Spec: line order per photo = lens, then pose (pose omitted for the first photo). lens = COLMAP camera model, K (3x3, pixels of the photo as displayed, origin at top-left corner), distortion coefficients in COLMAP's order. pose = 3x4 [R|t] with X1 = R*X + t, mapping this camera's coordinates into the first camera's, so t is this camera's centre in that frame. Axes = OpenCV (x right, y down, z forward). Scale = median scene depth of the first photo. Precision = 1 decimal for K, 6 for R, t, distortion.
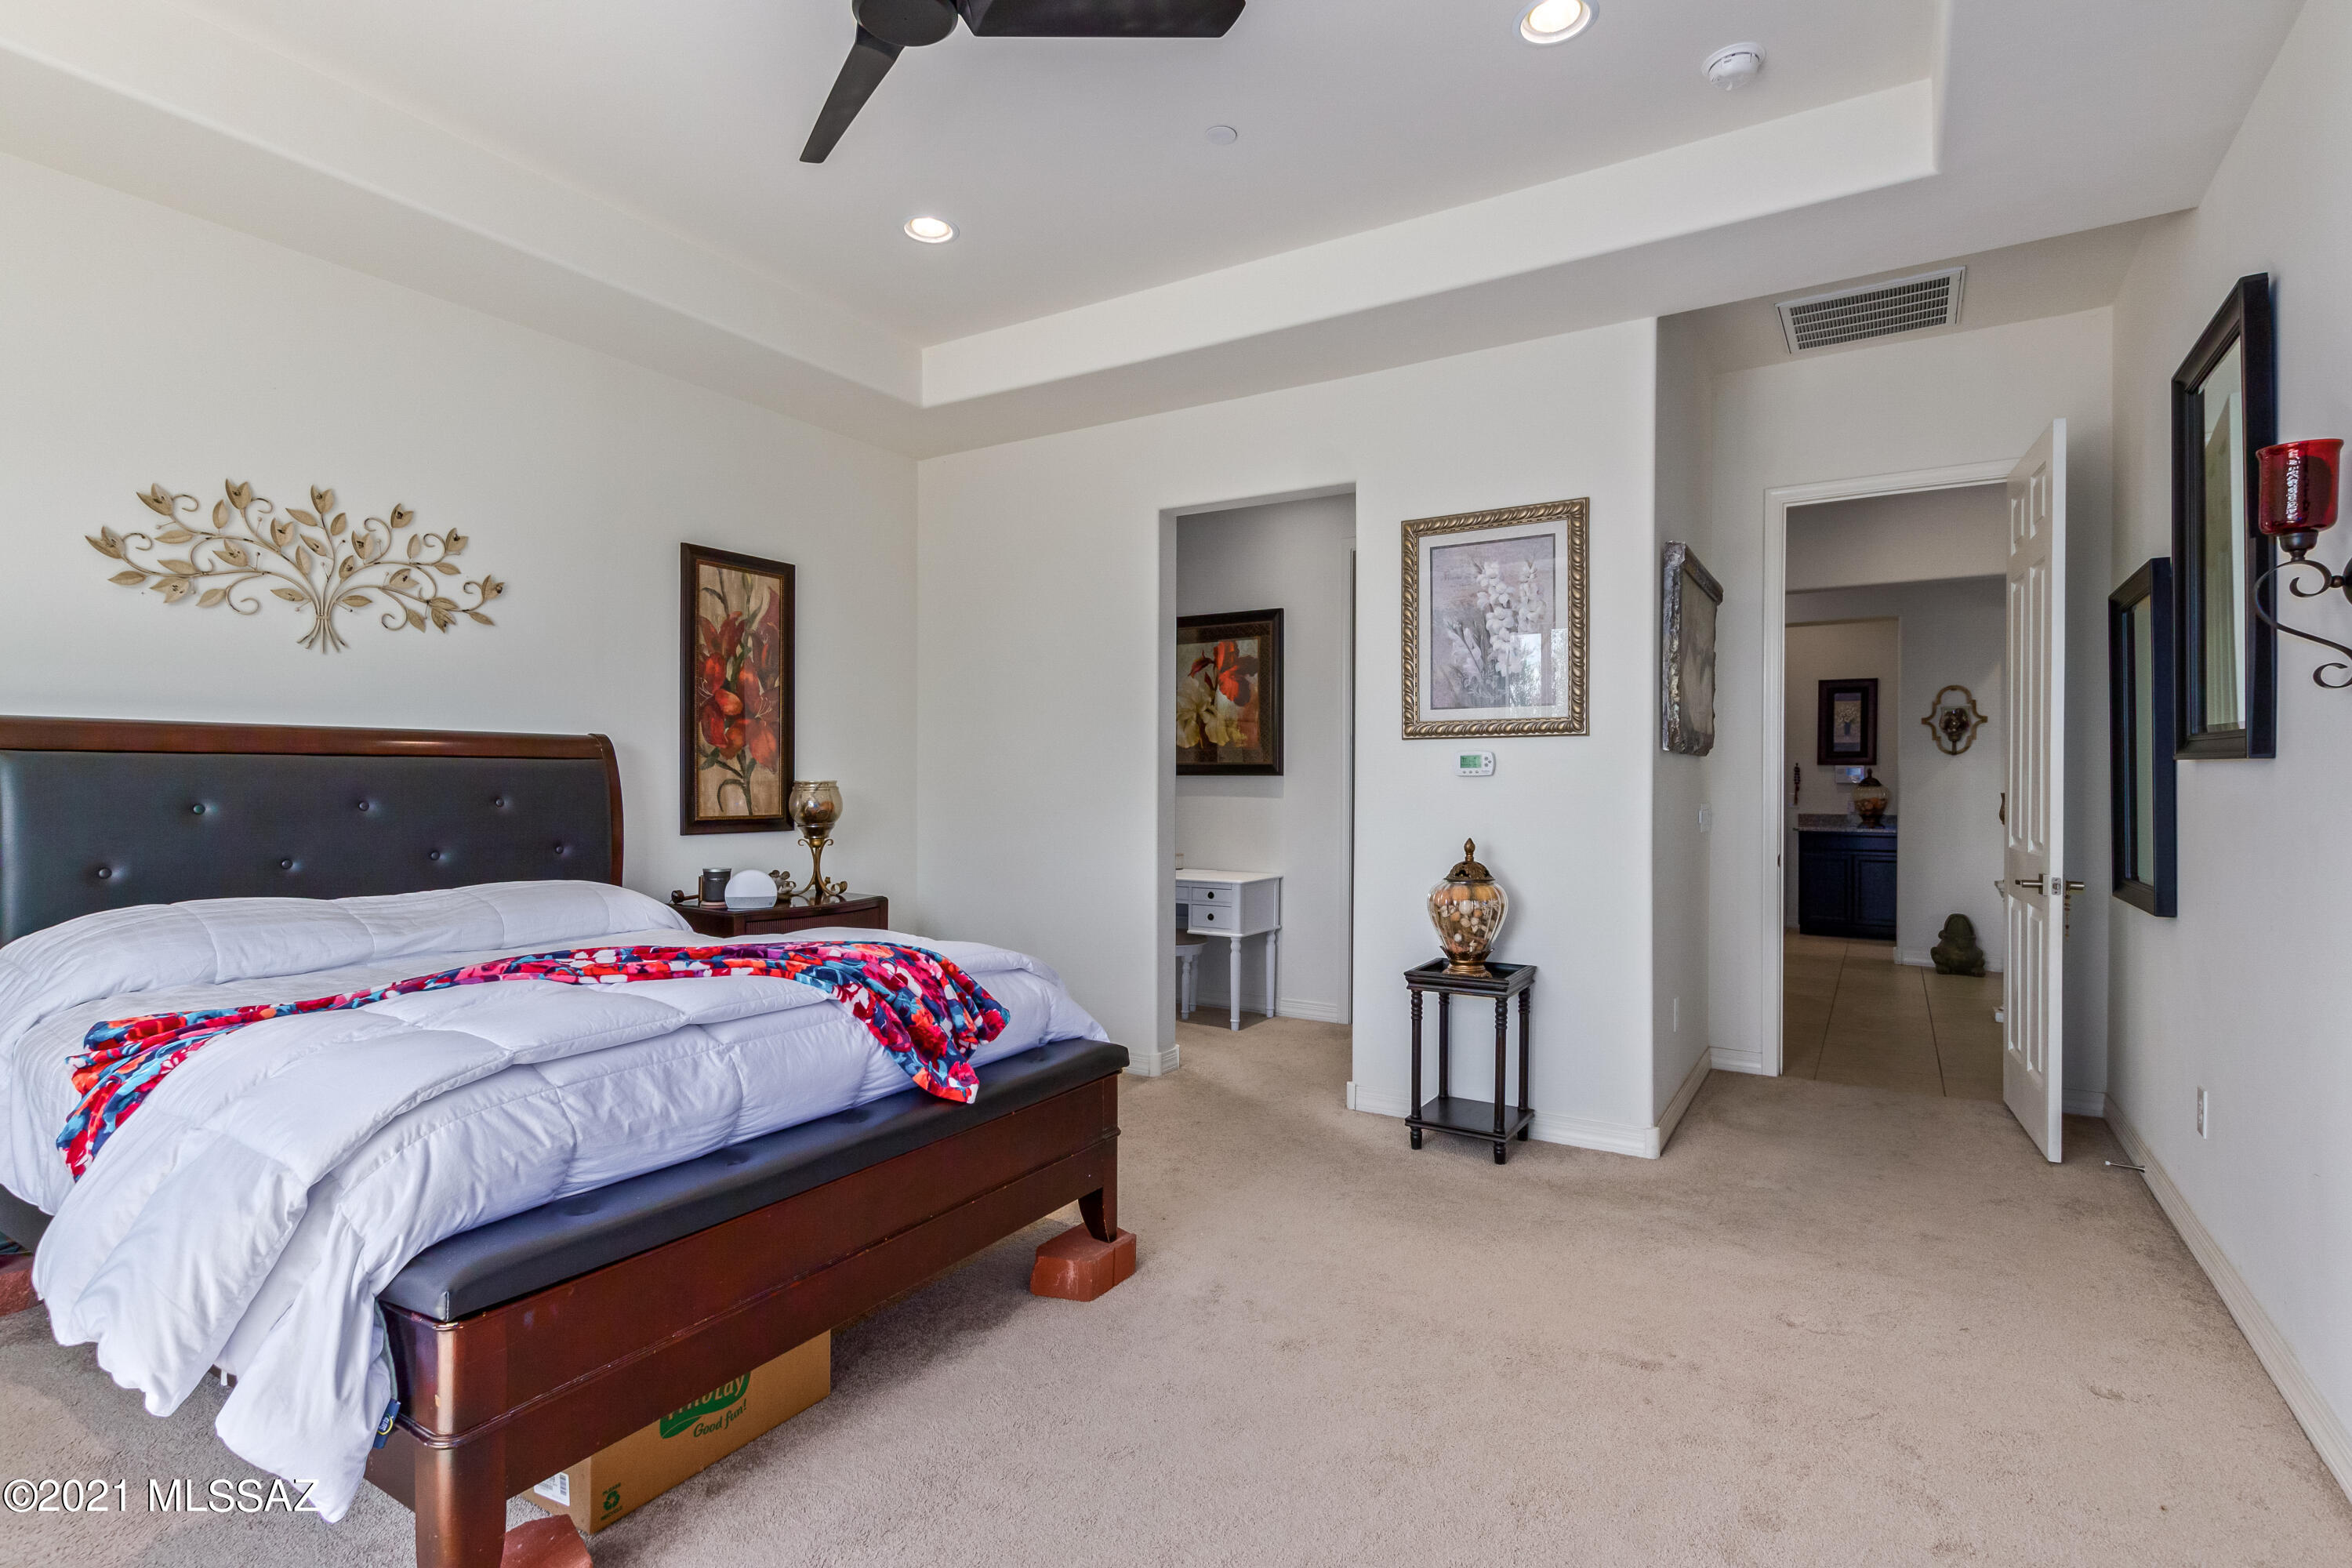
lens RADIAL K [[1146.7, 0, 1179.5], [0, 1146.7, 785.8], [0, 0, 1]] dist [0.004410, 0.000244]
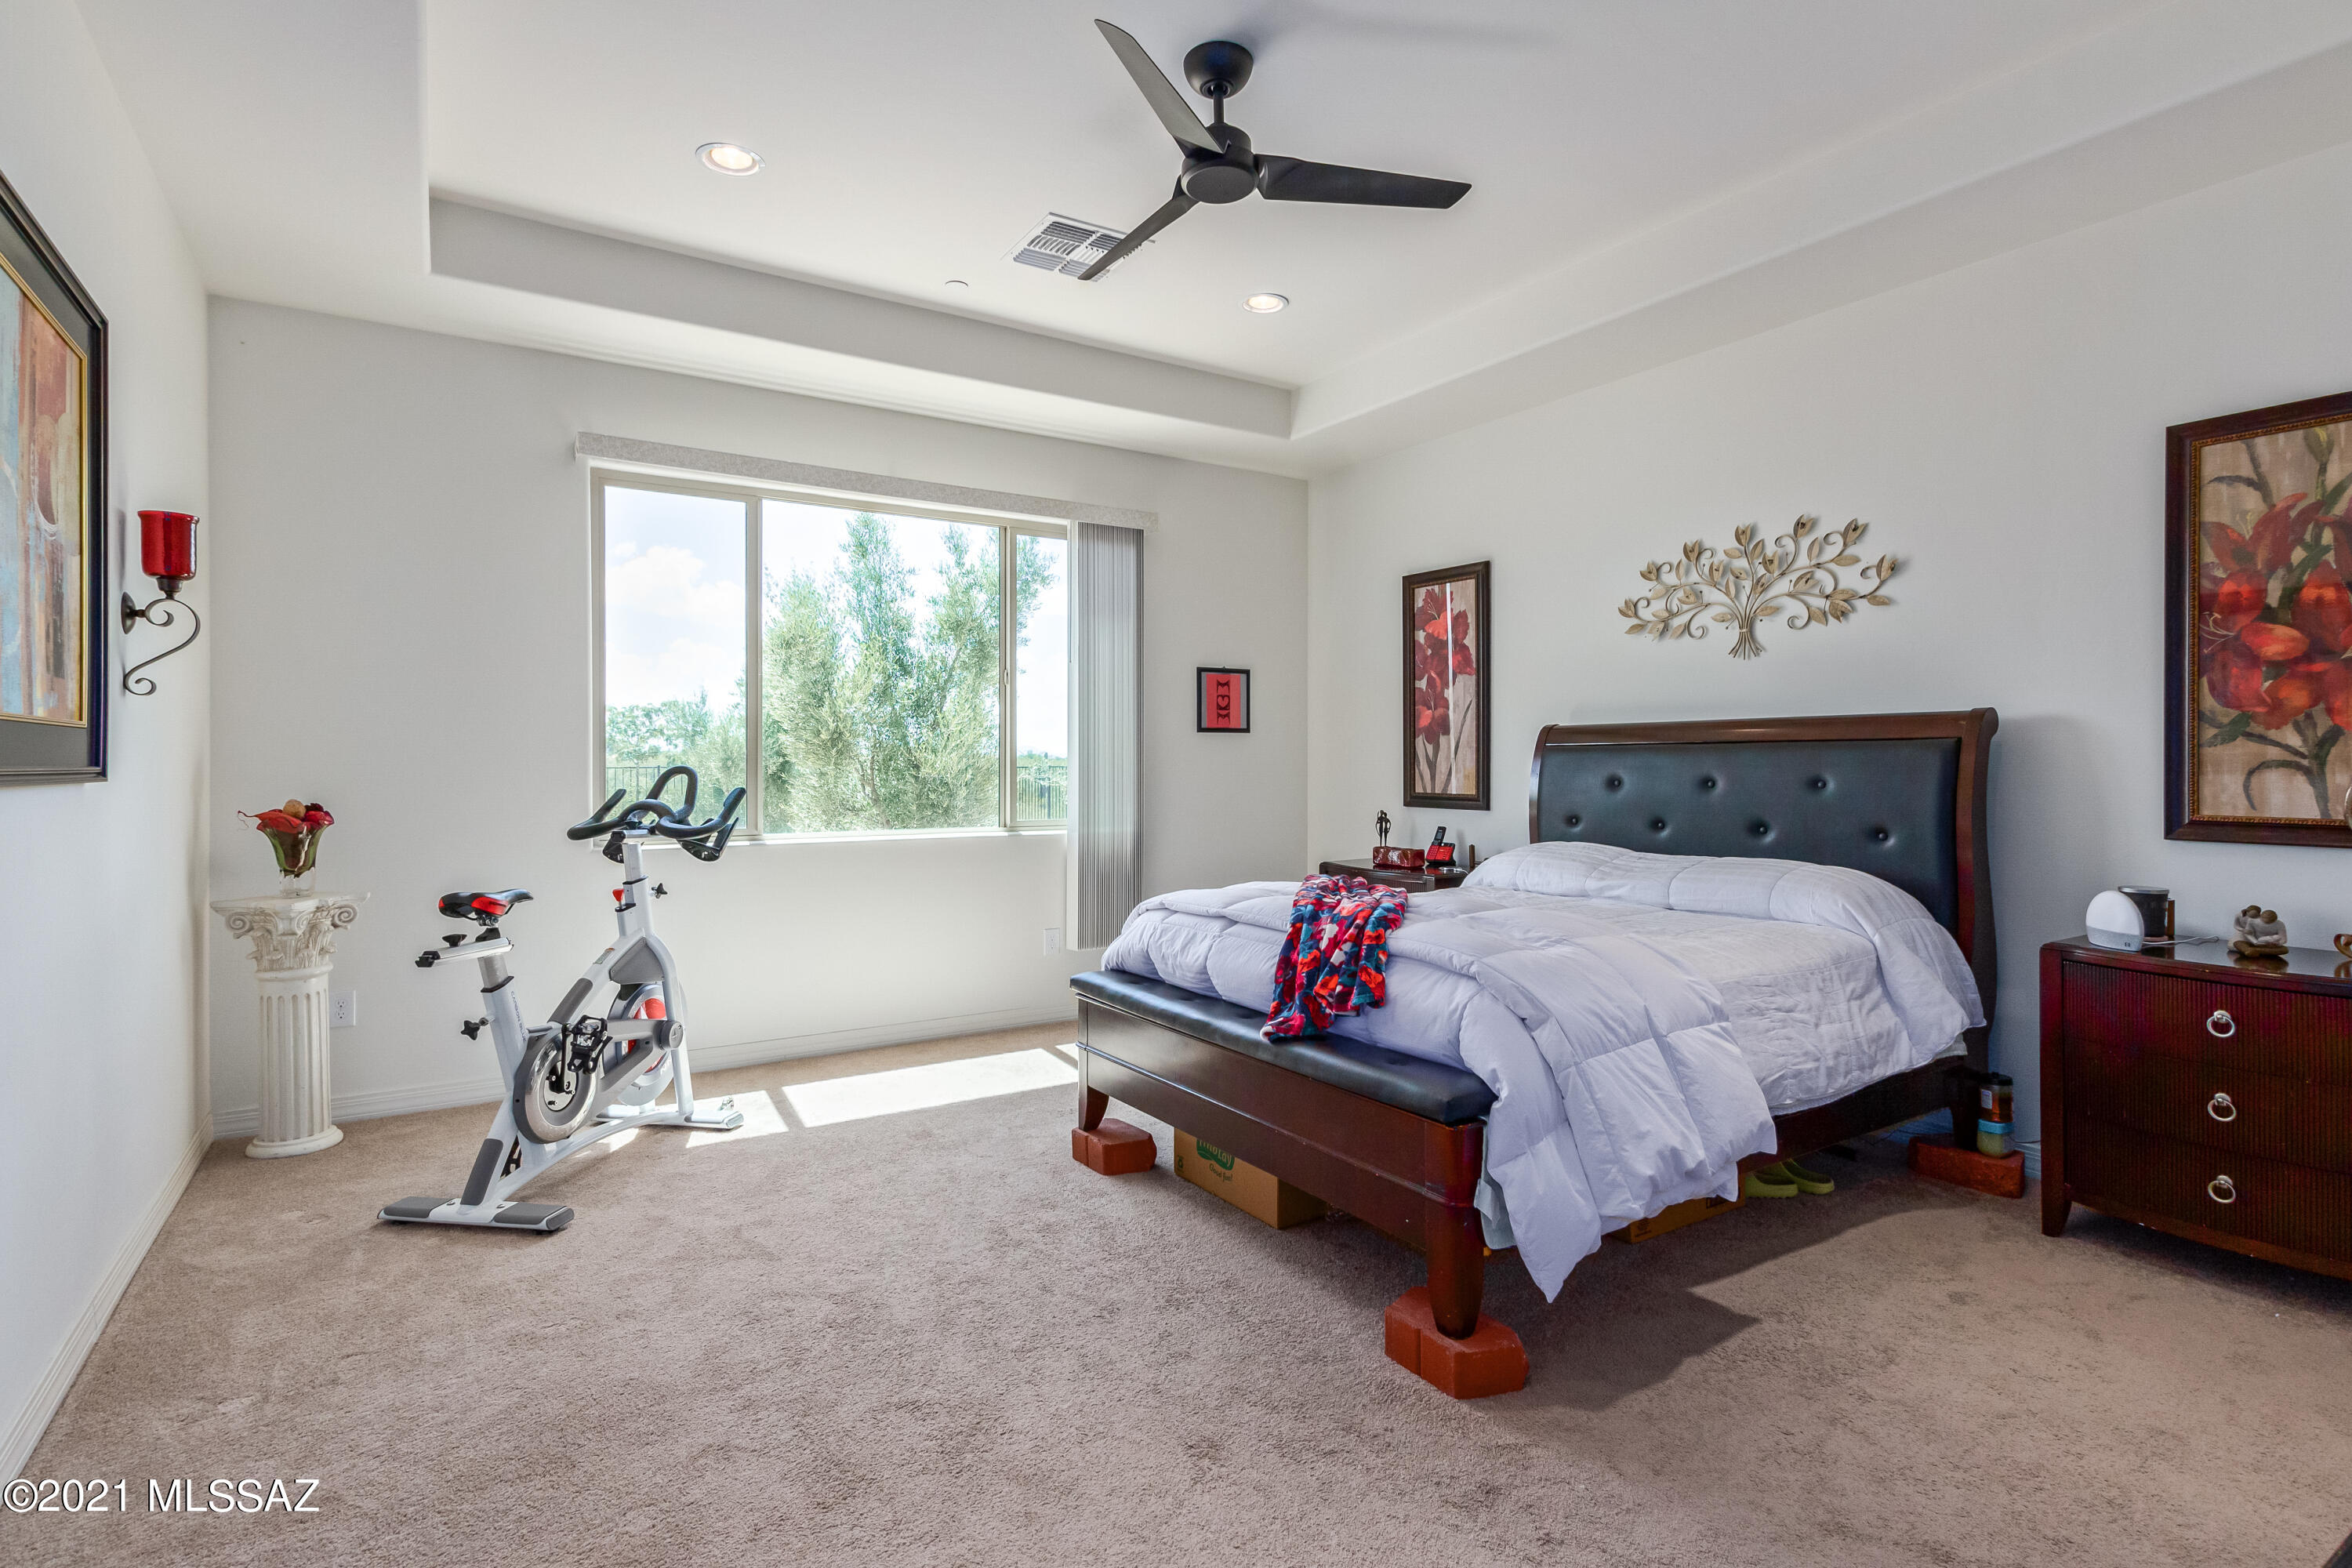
lens RADIAL K [[1146.7, 0, 1181.1], [0, 1146.7, 769.8], [0, 0, 1]] dist [0.004410, 0.000244]
pose [[-0.443374, 0.002962, -0.896332, 0.574759], [-0.005790, 0.999964, 0.006168, -0.001030], [0.896318, 0.007924, -0.443341, 0.926343]]
